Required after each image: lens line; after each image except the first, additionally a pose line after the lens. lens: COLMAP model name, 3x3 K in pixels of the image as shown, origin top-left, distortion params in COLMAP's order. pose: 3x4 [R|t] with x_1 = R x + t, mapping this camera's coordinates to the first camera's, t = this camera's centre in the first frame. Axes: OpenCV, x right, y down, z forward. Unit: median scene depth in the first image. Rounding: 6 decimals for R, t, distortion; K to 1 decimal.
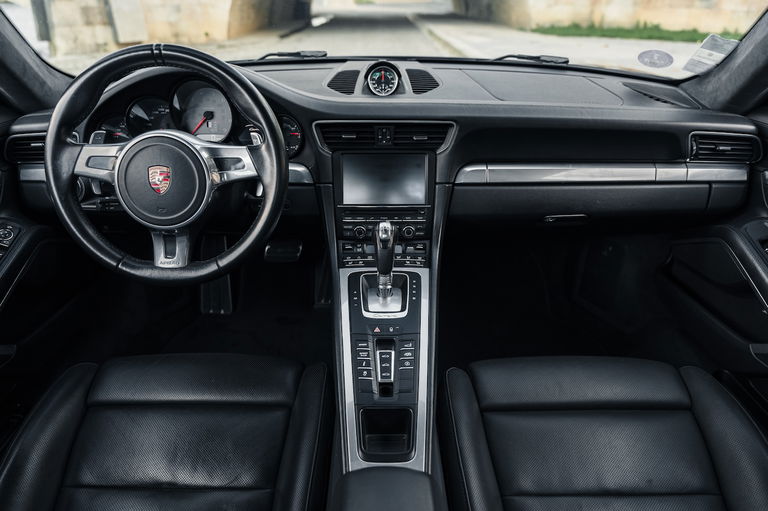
lens RADIAL K [[505.0, 0, 382.5], [0, 505.0, 268.1], [0, 0, 1]] dist [-0.017024, 0.007258]
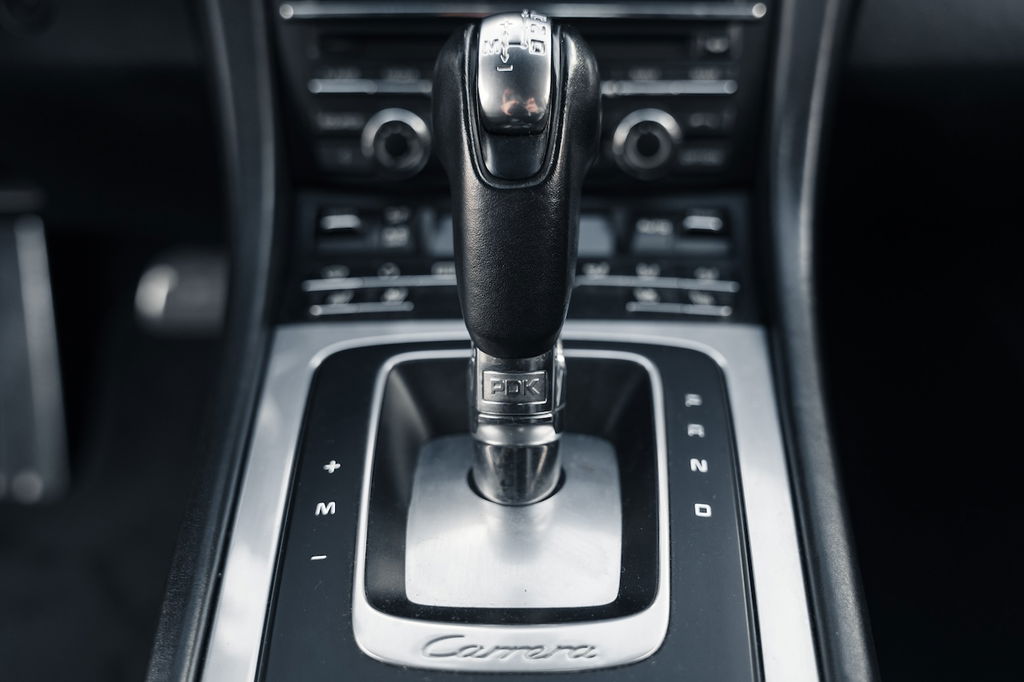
lens RADIAL K [[820.6, 0, 534.3], [0, 820.6, 348.0], [0, 0, 1]] dist [-0.012175, 0.002060]
pose [[0.999850, 0.003484, -0.016961, 0.014679], [-0.003908, 0.999679, -0.025044, 0.016029], [0.016868, 0.025106, 0.999542, 0.733096]]
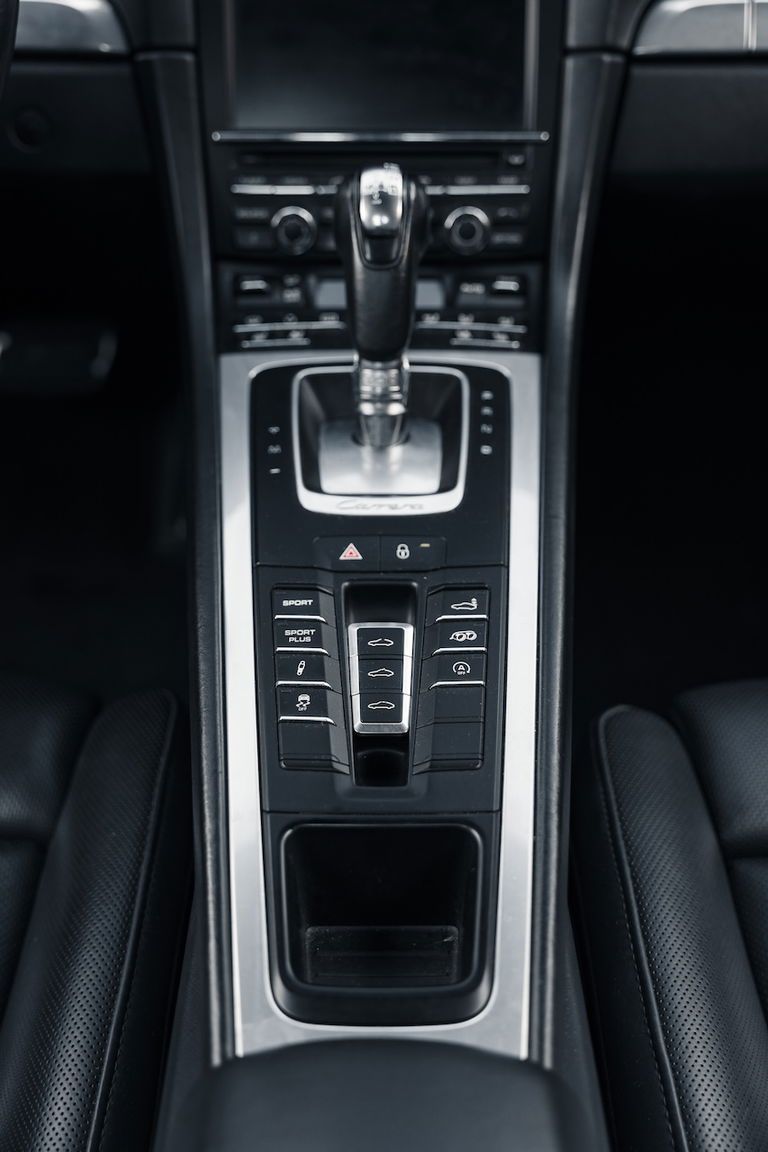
lens RADIAL K [[1443.1, 0, 379.6], [0, 1443.1, 573.3], [0, 0, 1]] dist [0.011265, 0.000000]
pose [[0.999978, 0.001950, -0.006349, 0.009034], [-0.001778, 0.999633, 0.027028, 0.104104], [0.006399, -0.027016, 0.999615, 0.205138]]
